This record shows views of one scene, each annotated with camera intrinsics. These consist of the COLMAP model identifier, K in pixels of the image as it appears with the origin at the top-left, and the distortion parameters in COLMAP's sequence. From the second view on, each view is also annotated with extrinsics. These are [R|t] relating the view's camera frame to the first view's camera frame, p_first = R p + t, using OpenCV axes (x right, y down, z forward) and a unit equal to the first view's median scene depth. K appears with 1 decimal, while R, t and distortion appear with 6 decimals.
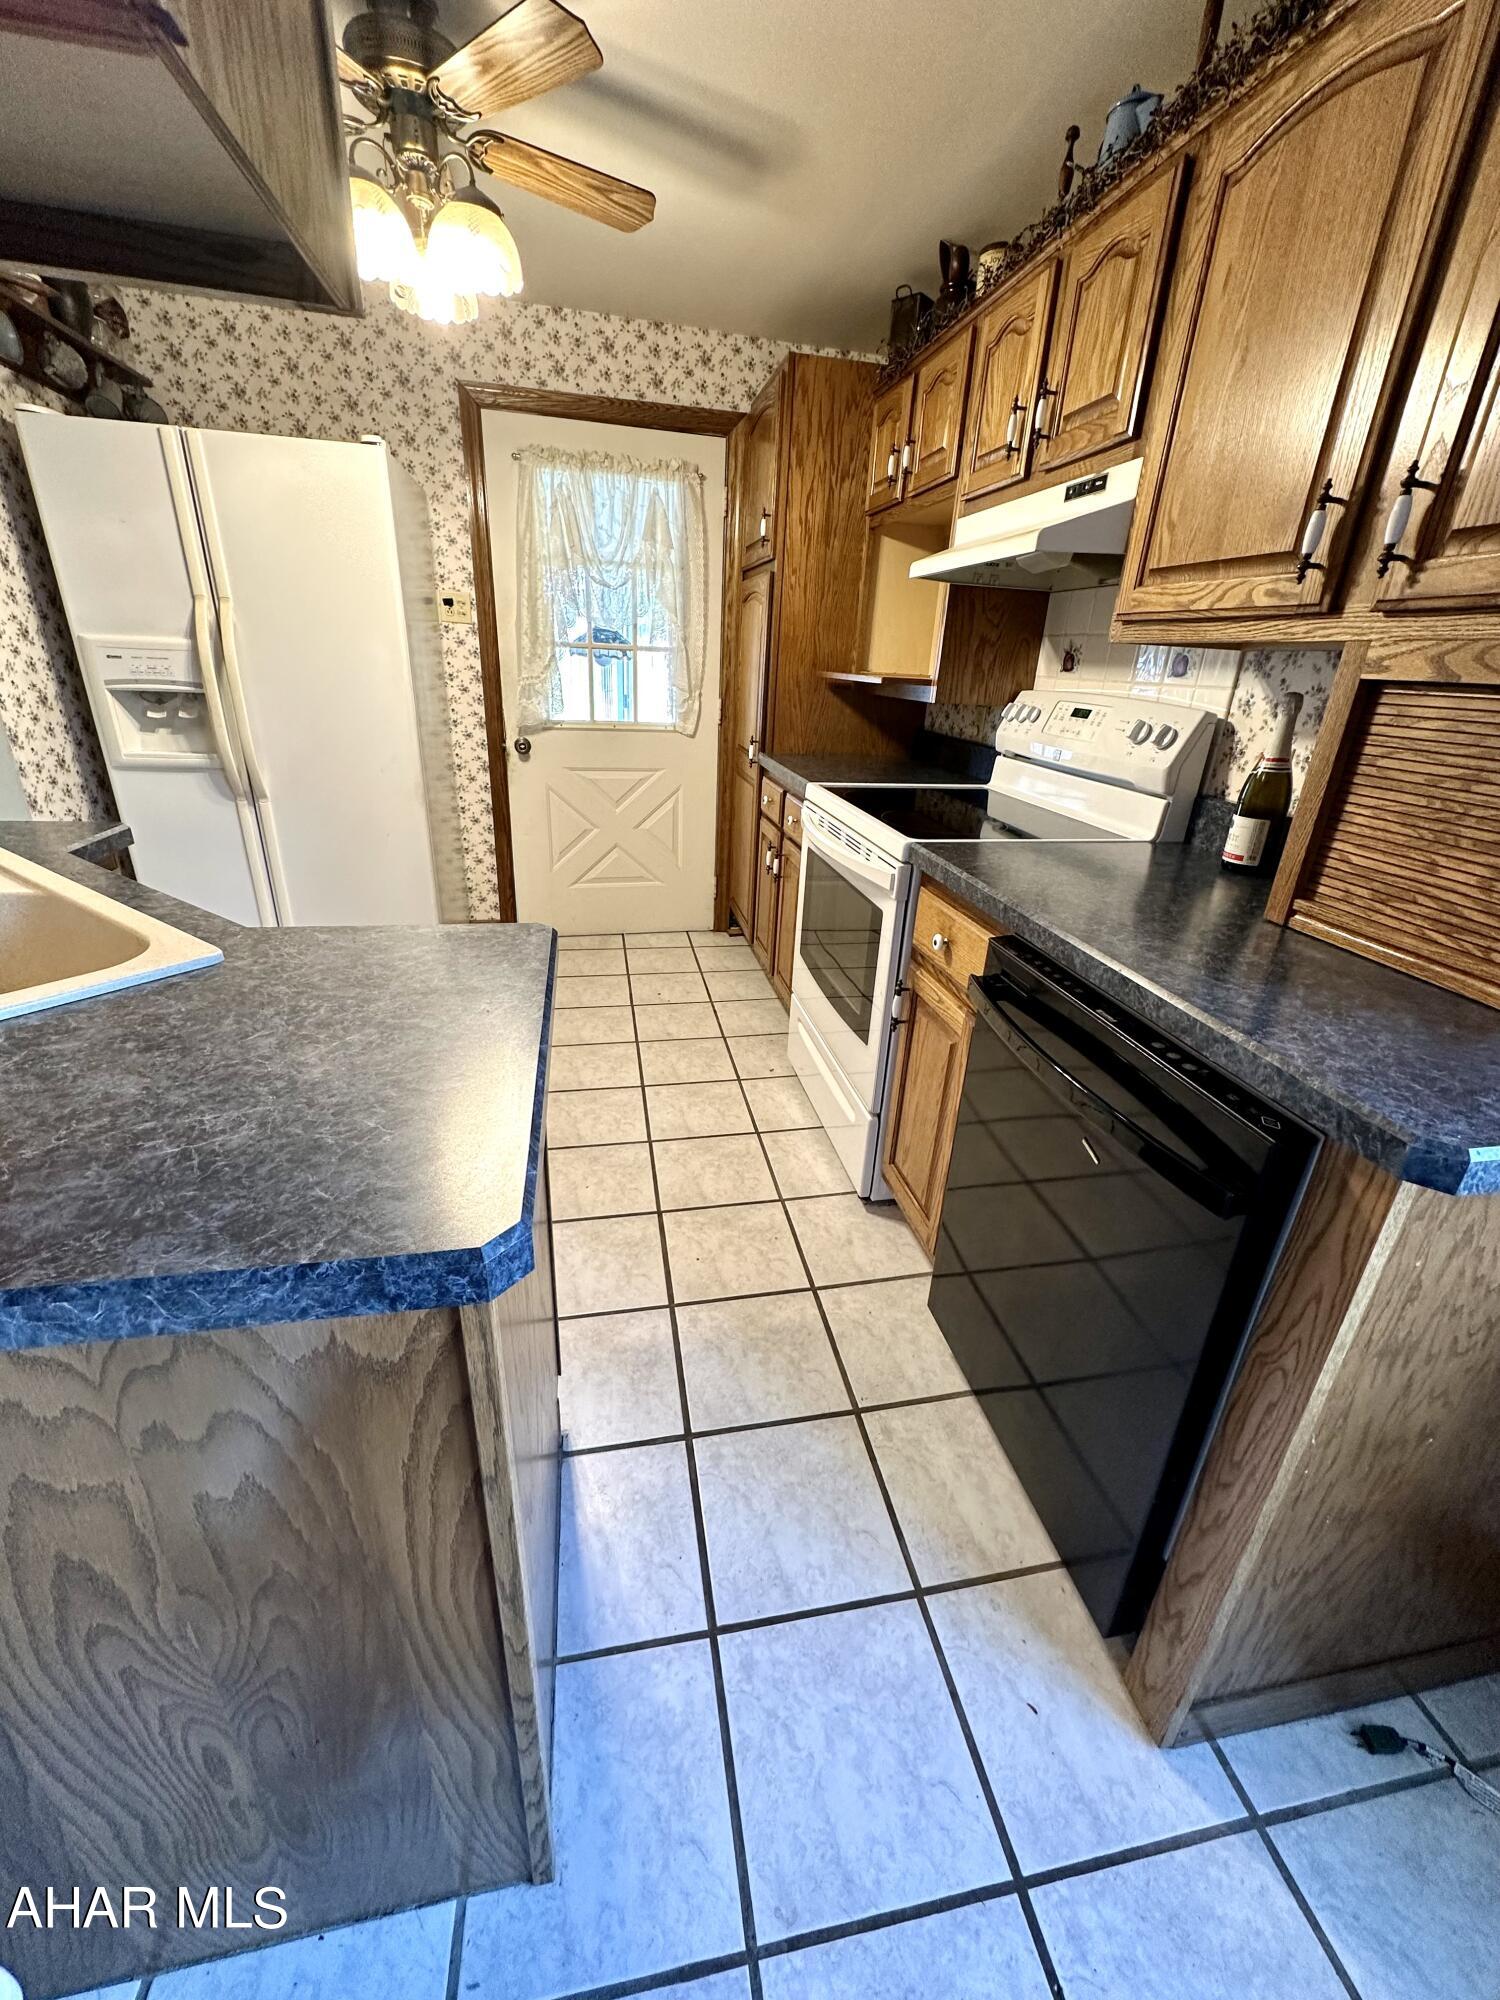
lens RADIAL K [[794.9, 0, 749.2], [0, 794.9, 995.1], [0, 0, 1]] dist [-0.002249, 0.000408]
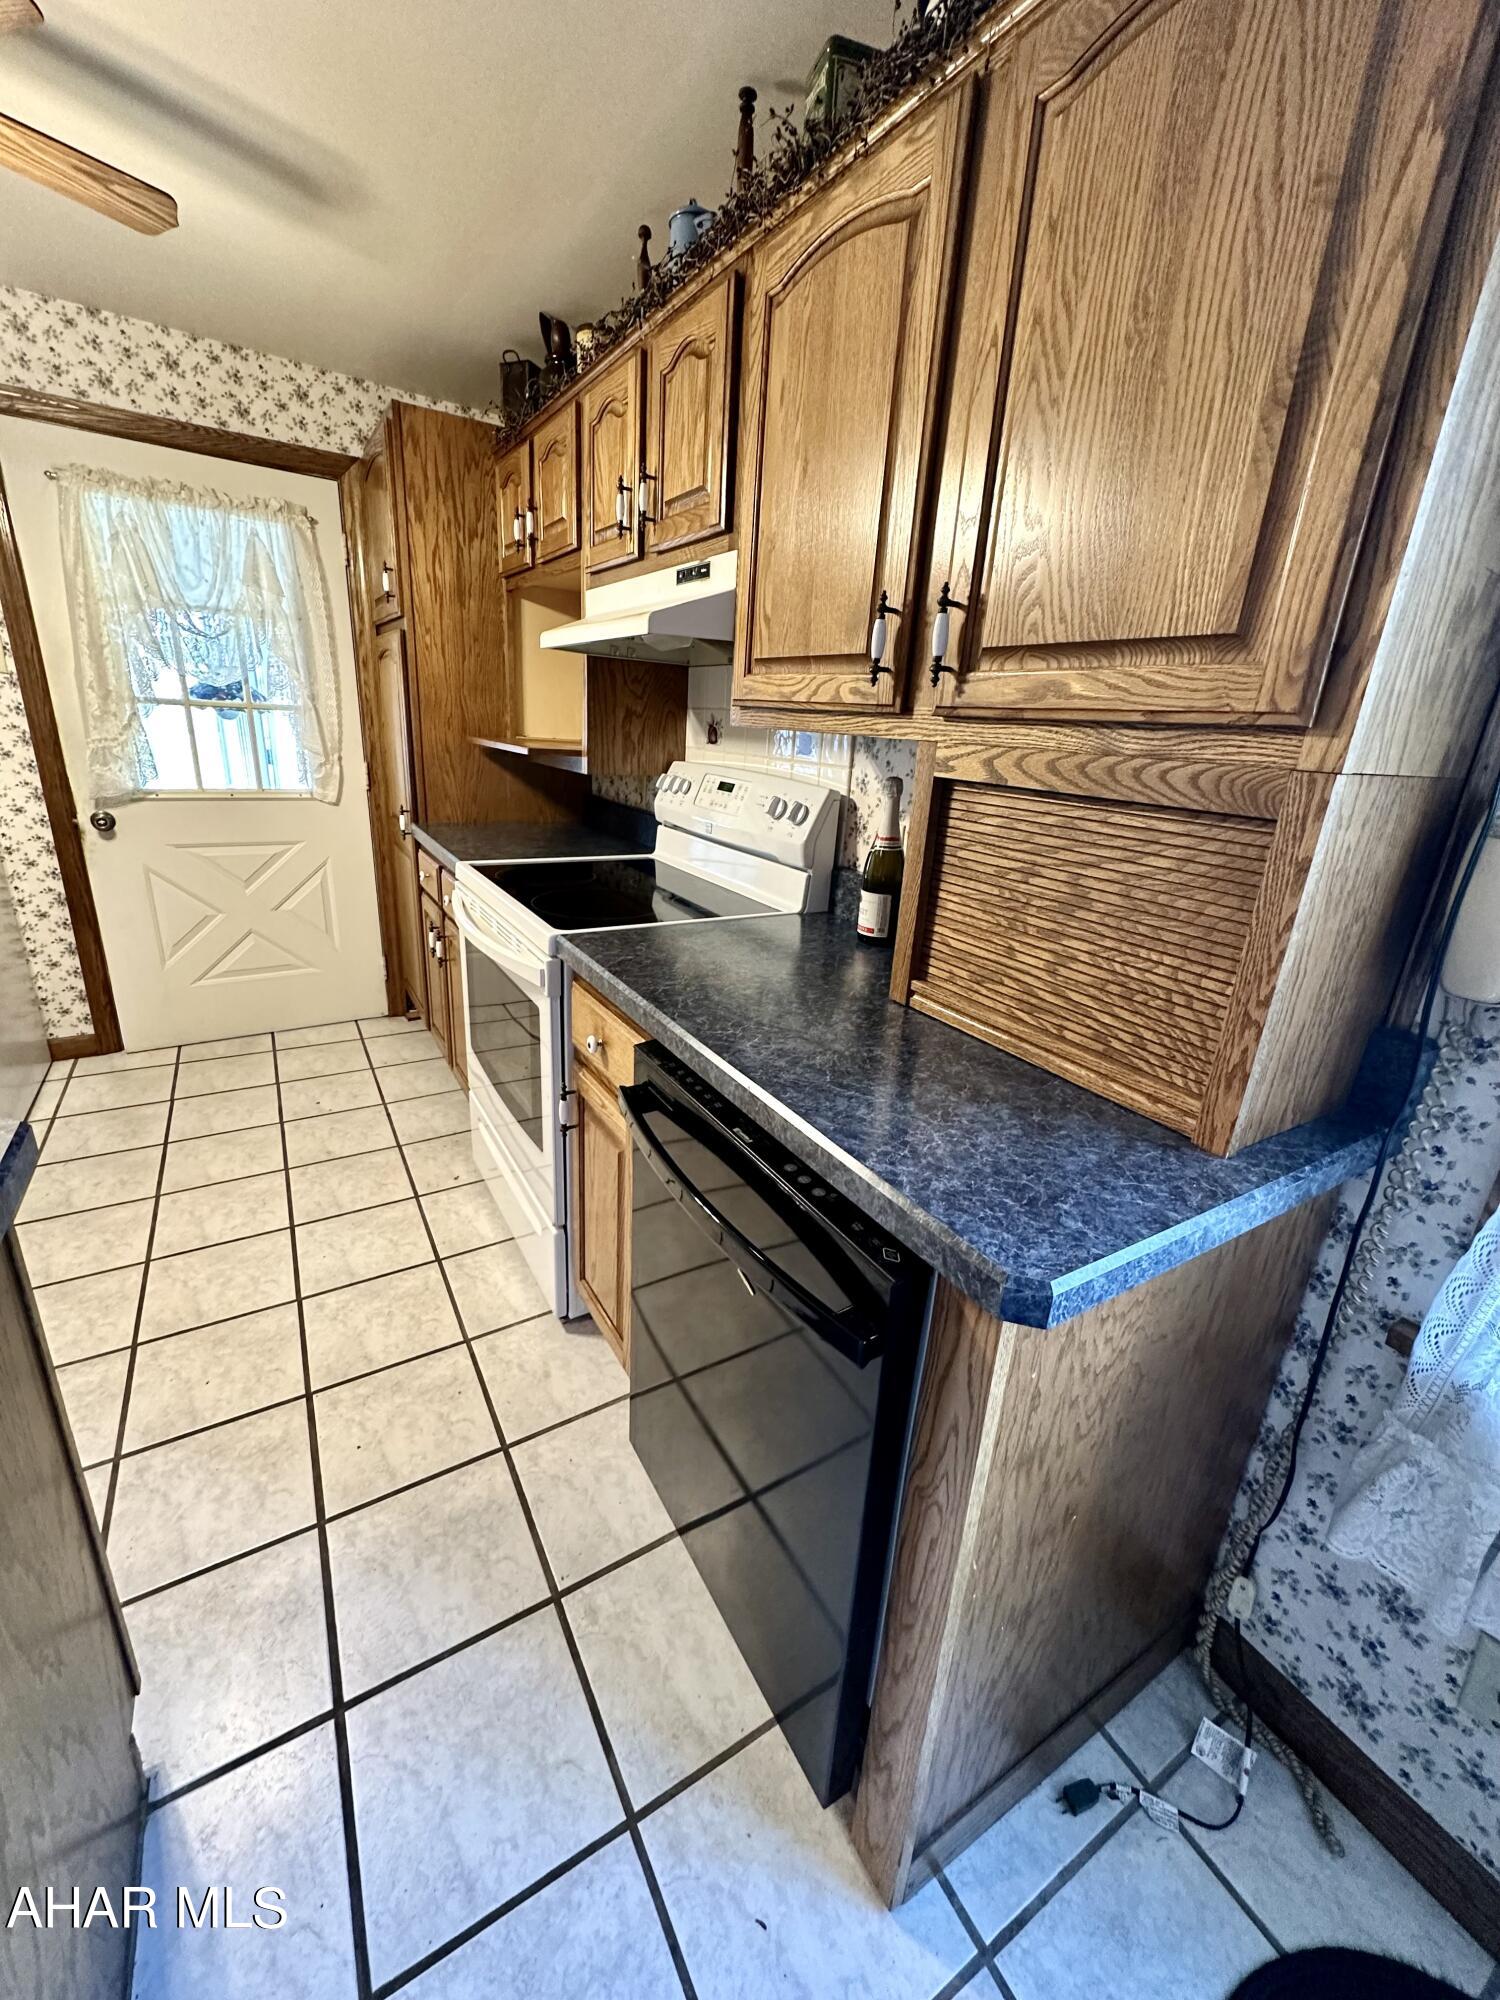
lens RADIAL K [[794.9, 0, 748.4], [0, 794.9, 995.3], [0, 0, 1]] dist [-0.002249, 0.000408]
pose [[0.938933, -0.101117, 0.328908, 0.099387], [0.118059, 0.992494, -0.031899, -0.064942], [-0.323213, 0.068781, 0.943823, 0.061820]]
